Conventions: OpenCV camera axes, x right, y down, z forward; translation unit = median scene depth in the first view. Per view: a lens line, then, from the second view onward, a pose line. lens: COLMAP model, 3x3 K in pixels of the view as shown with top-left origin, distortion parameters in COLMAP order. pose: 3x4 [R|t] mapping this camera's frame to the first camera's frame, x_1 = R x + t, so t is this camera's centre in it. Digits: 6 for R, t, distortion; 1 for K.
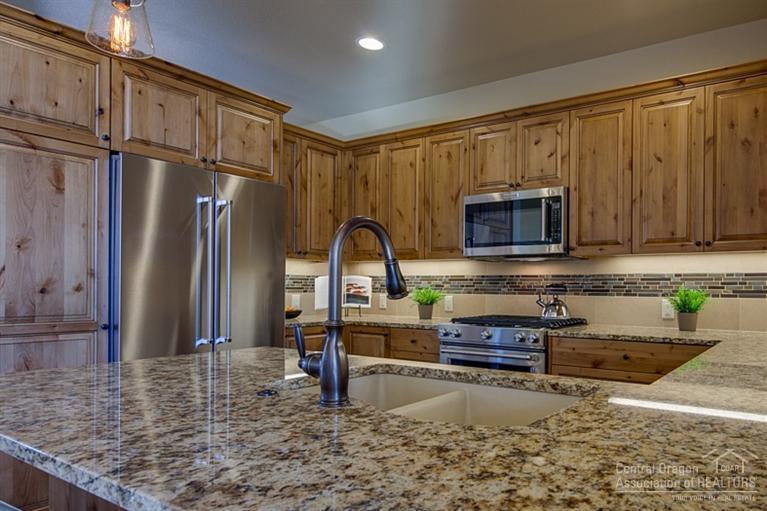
lens RADIAL K [[503.0, 0, 515.7], [0, 503.0, 291.2], [0, 0, 1]] dist [0.001631, 0.000022]
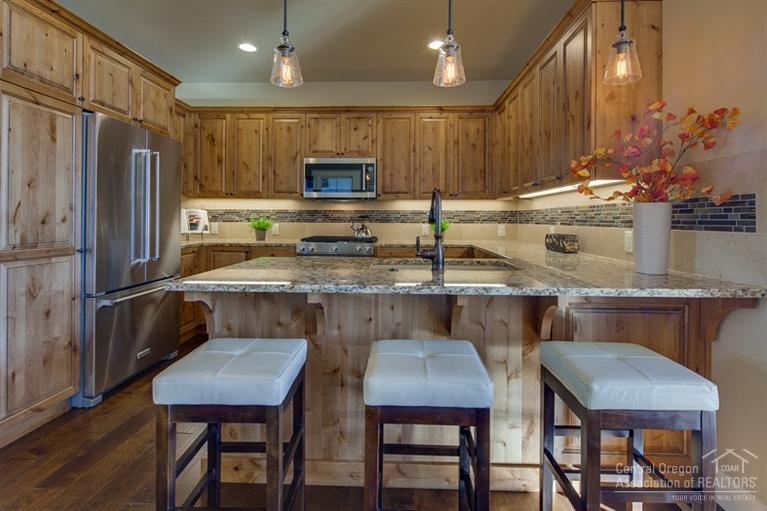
lens RADIAL K [[378.7, 0, 386.0], [0, 378.7, 221.5], [0, 0, 1]] dist [-0.001270, -0.000369]
pose [[0.885210, -0.005760, 0.465157, -0.432243], [0.003963, 0.999980, 0.004842, -0.002086], [-0.465175, -0.002443, 0.885215, -0.129636]]
